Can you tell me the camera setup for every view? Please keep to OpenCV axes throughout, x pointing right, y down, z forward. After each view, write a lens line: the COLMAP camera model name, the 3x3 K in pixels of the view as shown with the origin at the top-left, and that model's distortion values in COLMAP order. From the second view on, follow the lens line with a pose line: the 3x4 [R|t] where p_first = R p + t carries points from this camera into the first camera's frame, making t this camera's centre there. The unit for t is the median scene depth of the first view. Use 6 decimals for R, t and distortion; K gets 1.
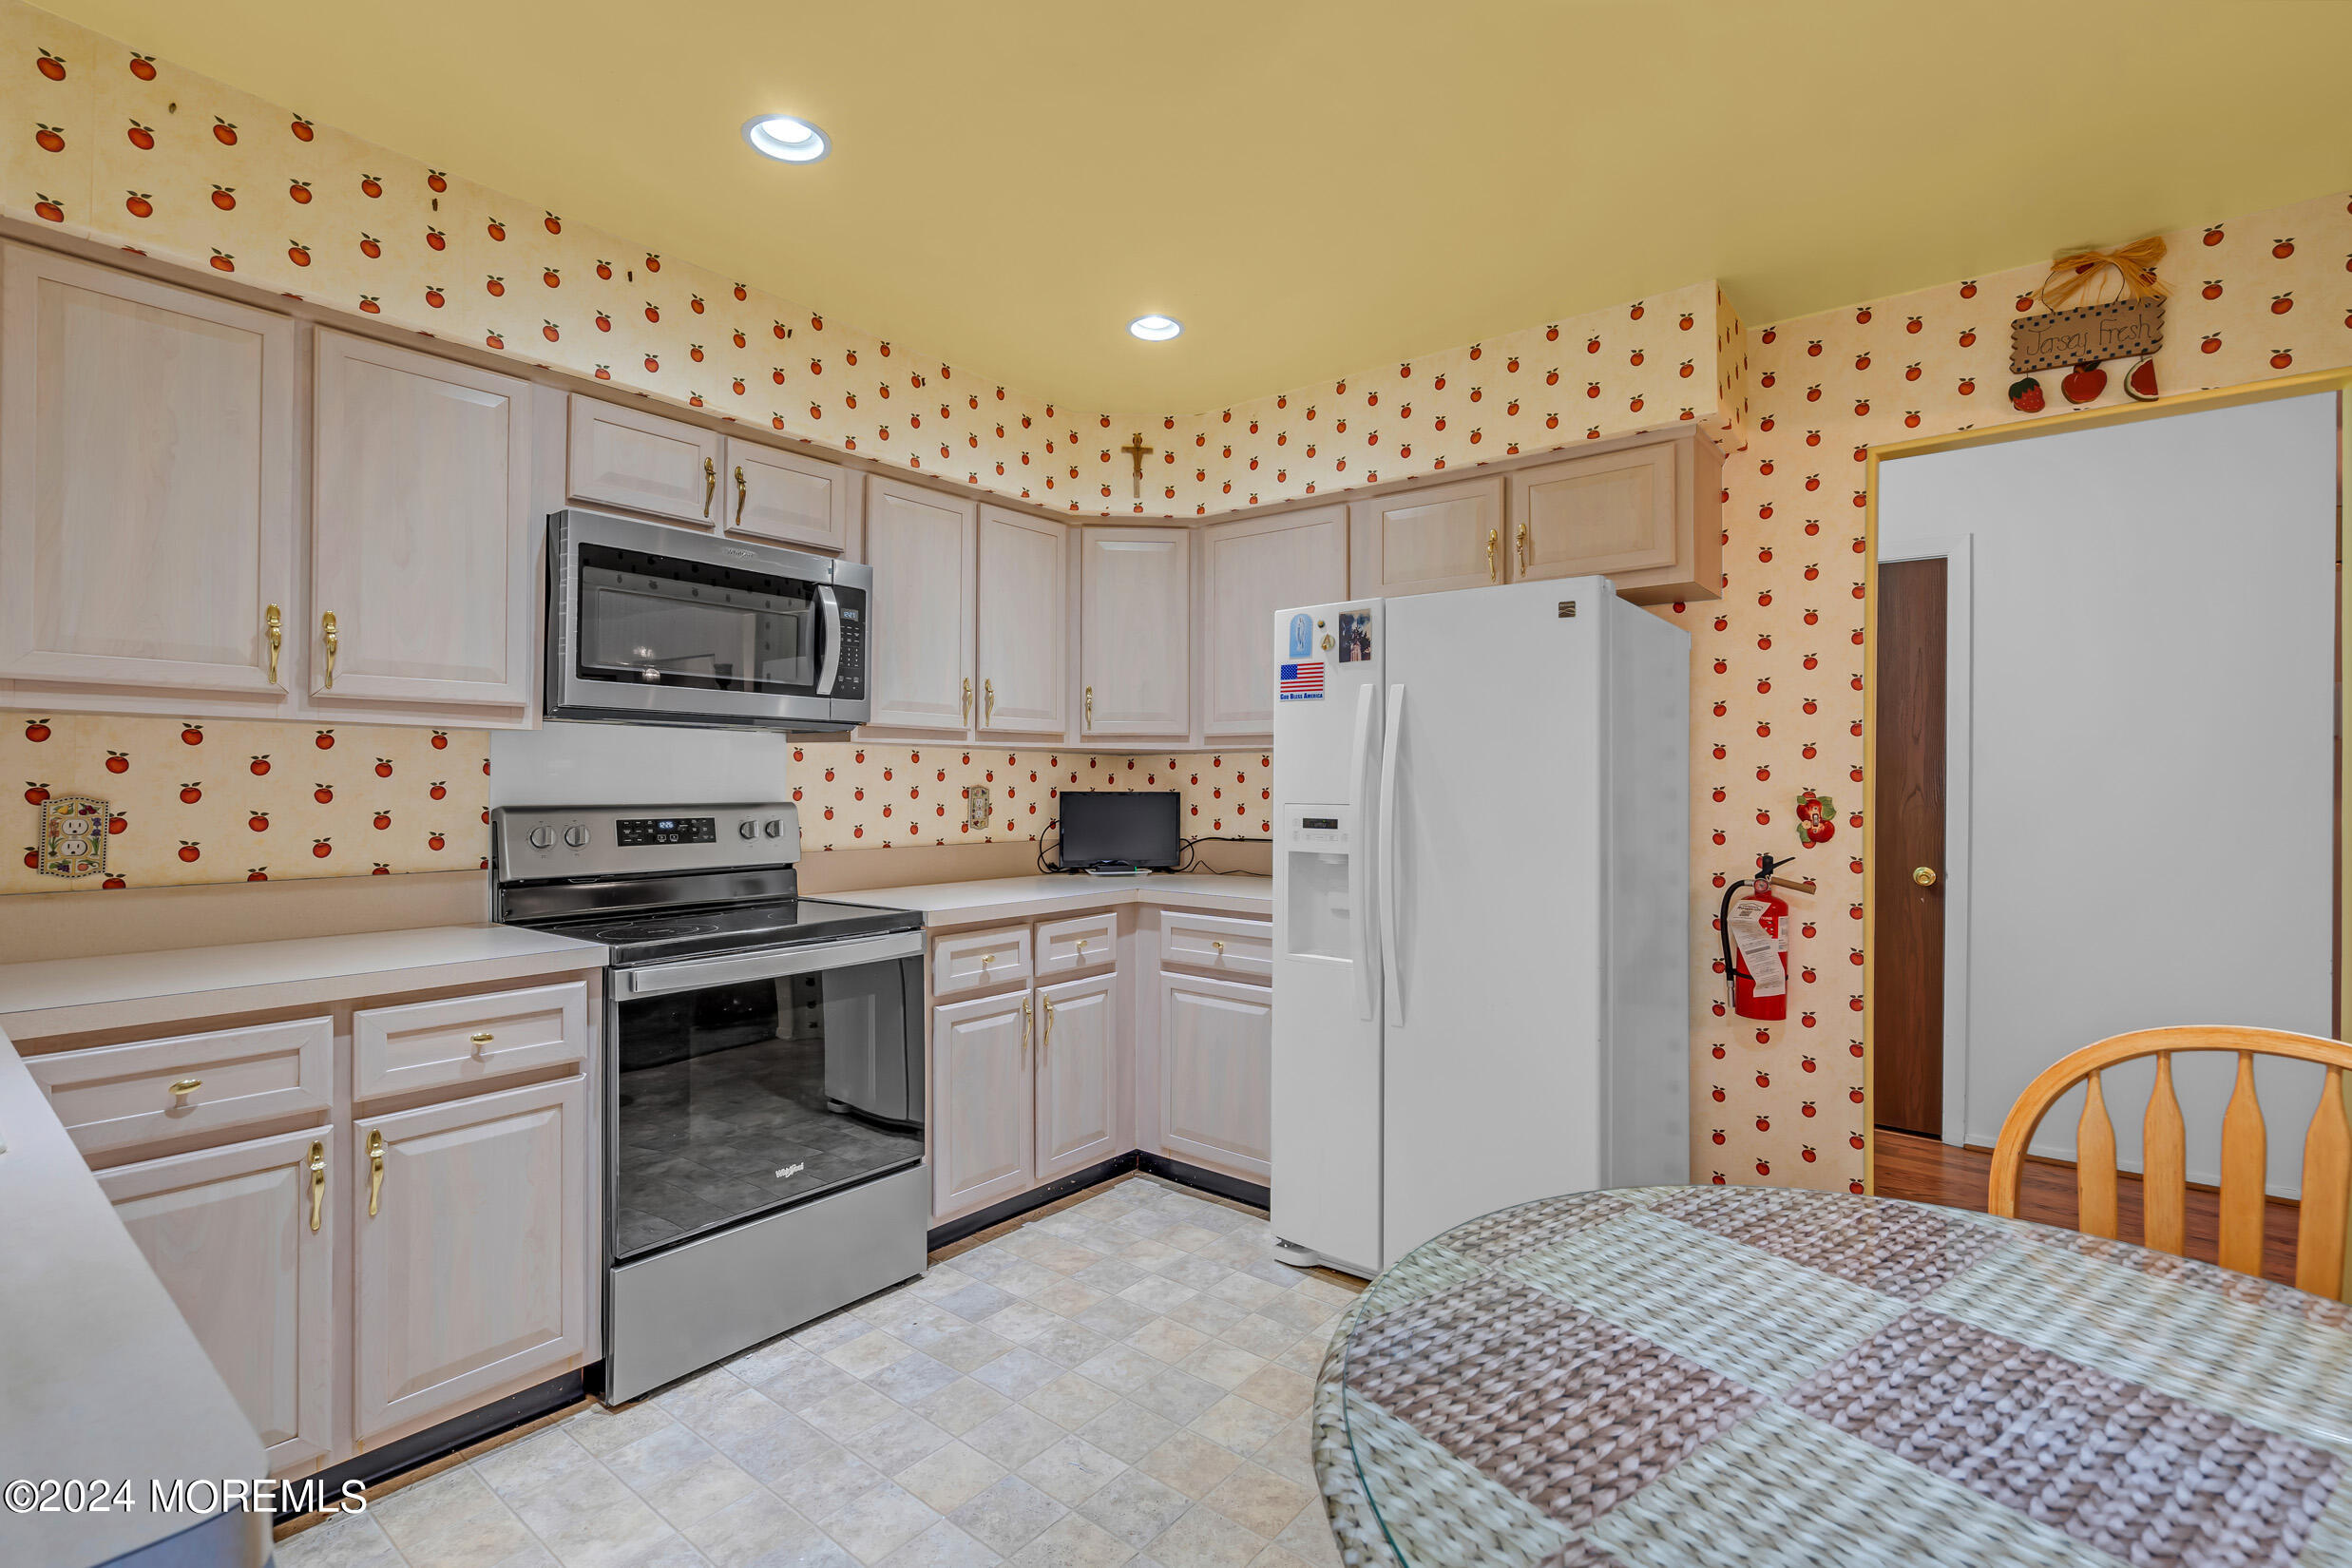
lens RADIAL K [[1070.8, 0, 1172.6], [0, 1070.8, 774.5], [0, 0, 1]] dist [-0.001446, 0.000973]
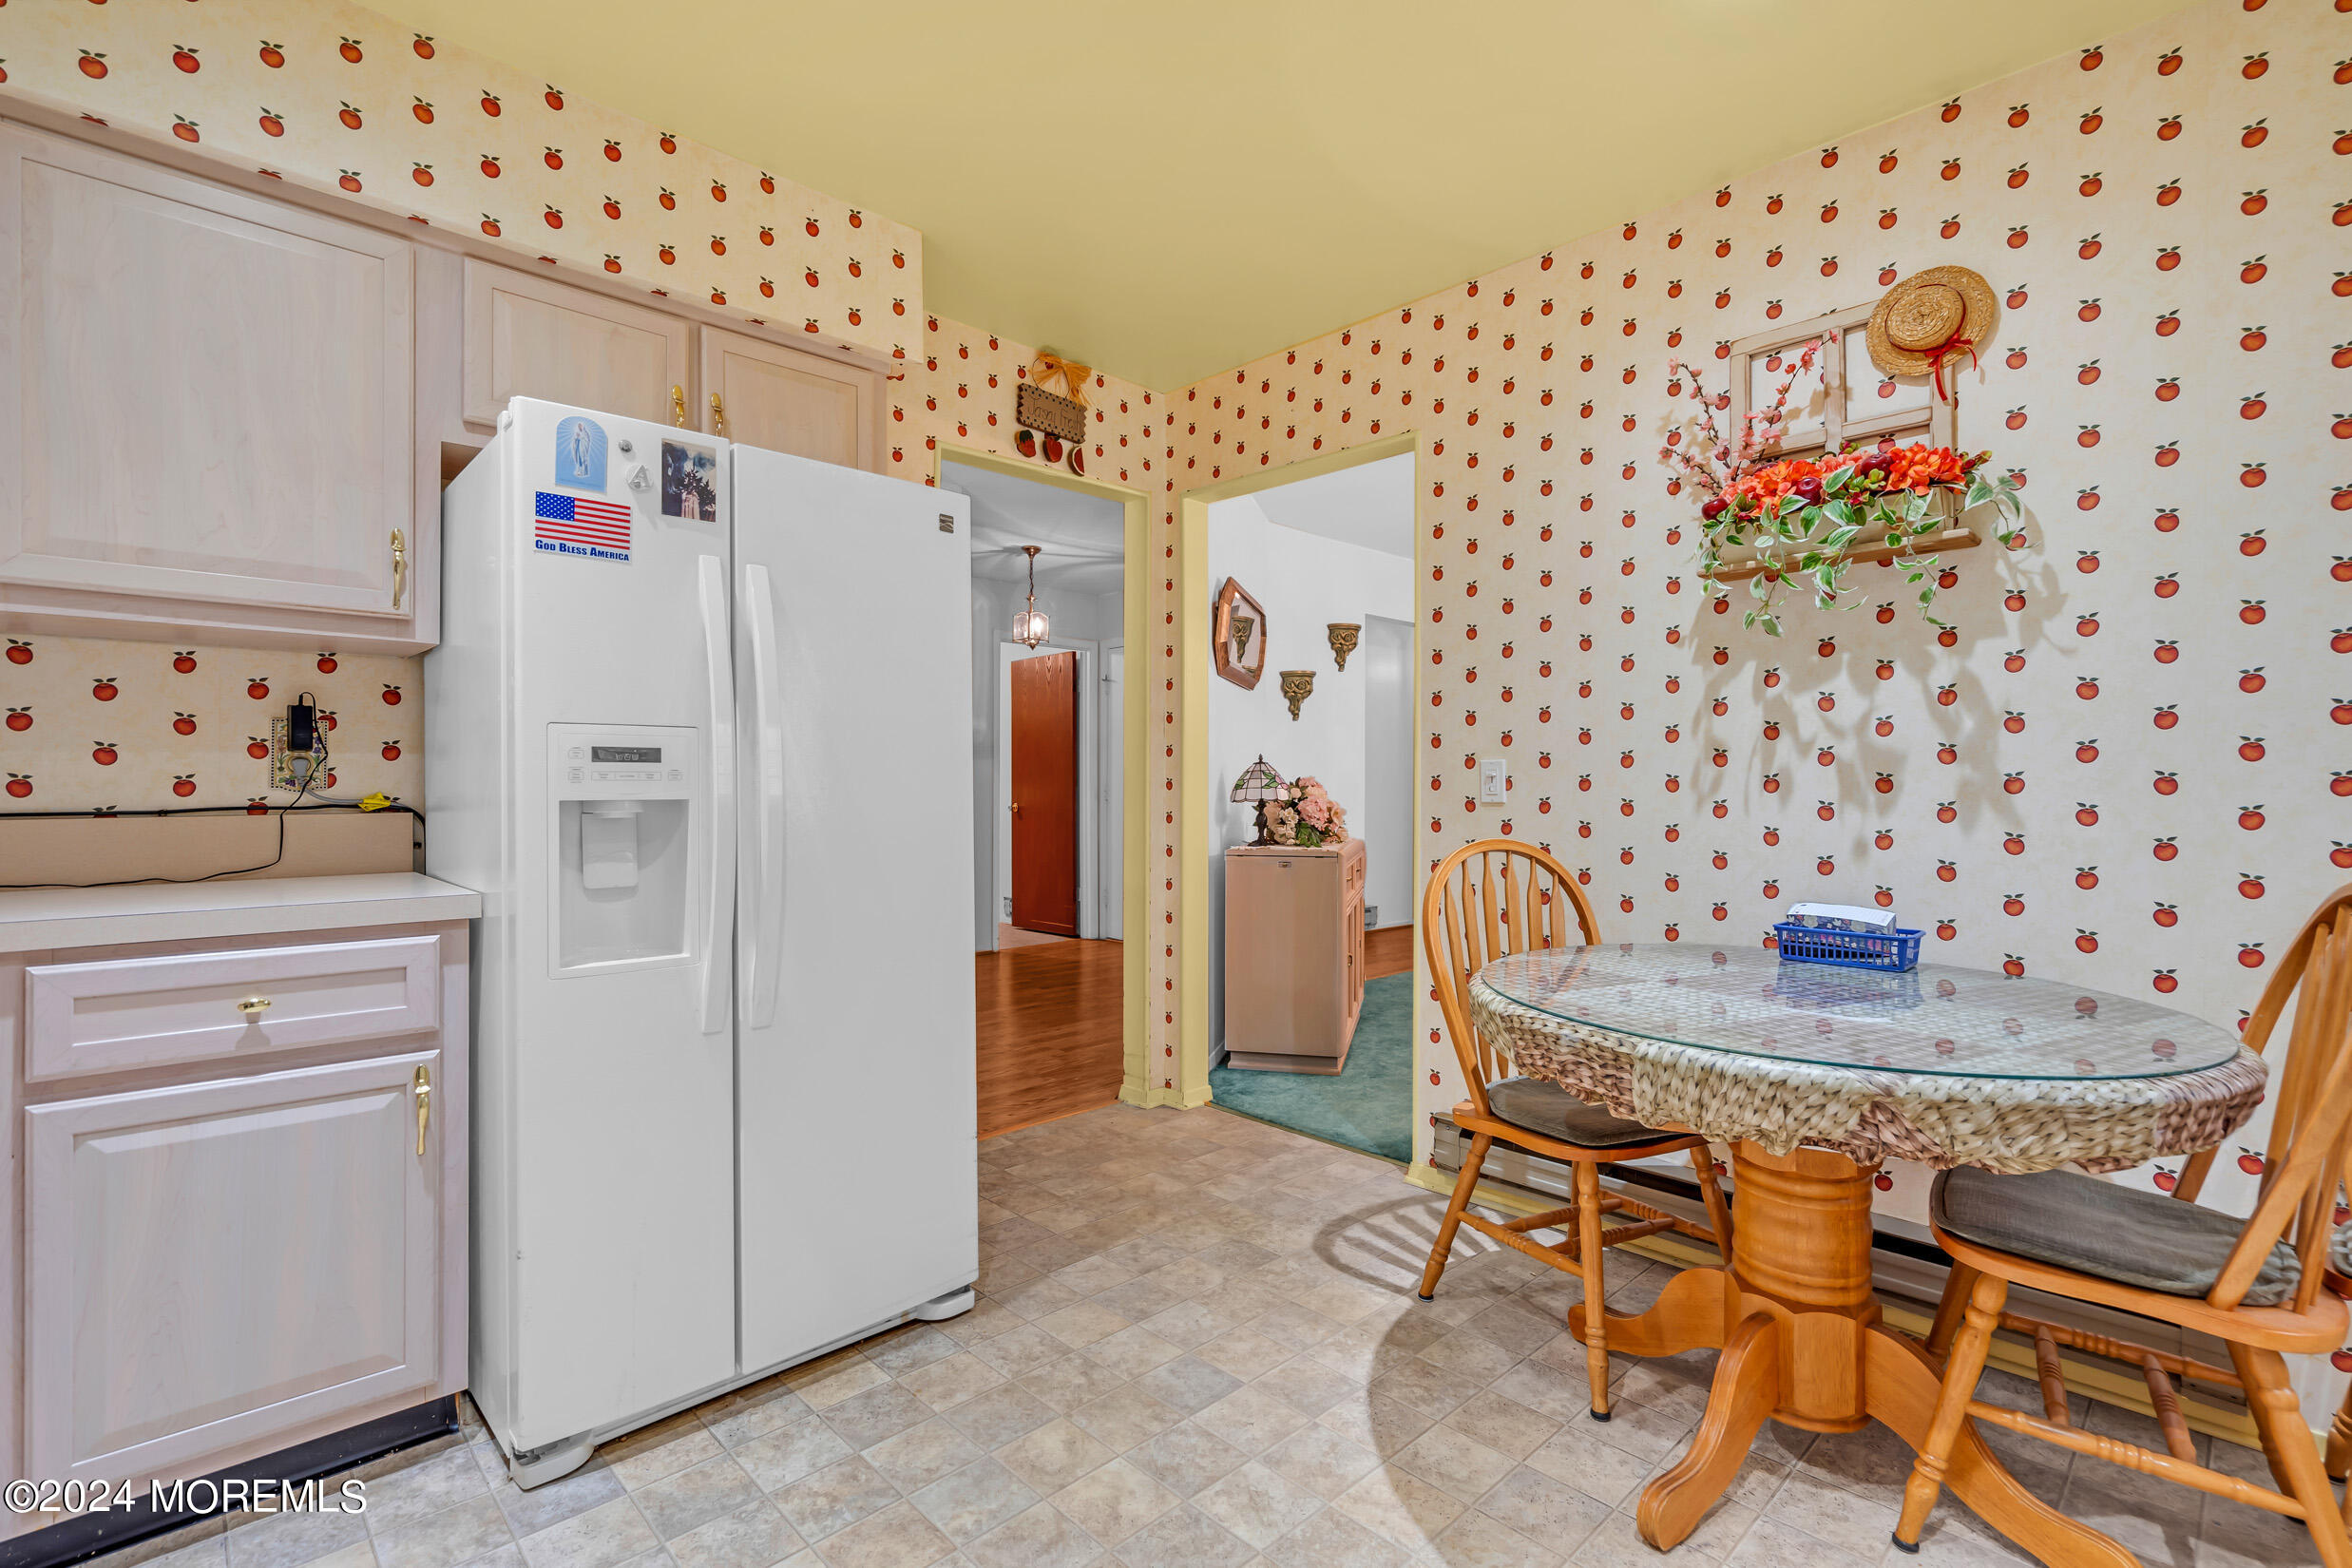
lens RADIAL K [[1070.8, 0, 1176.3], [0, 1070.8, 776.9], [0, 0, 1]] dist [-0.001446, 0.000973]
pose [[0.123412, 0.001126, 0.992355, -0.518503], [-0.008073, 0.999967, -0.000130, 0.063390], [-0.992323, -0.007996, 0.123417, 0.662104]]
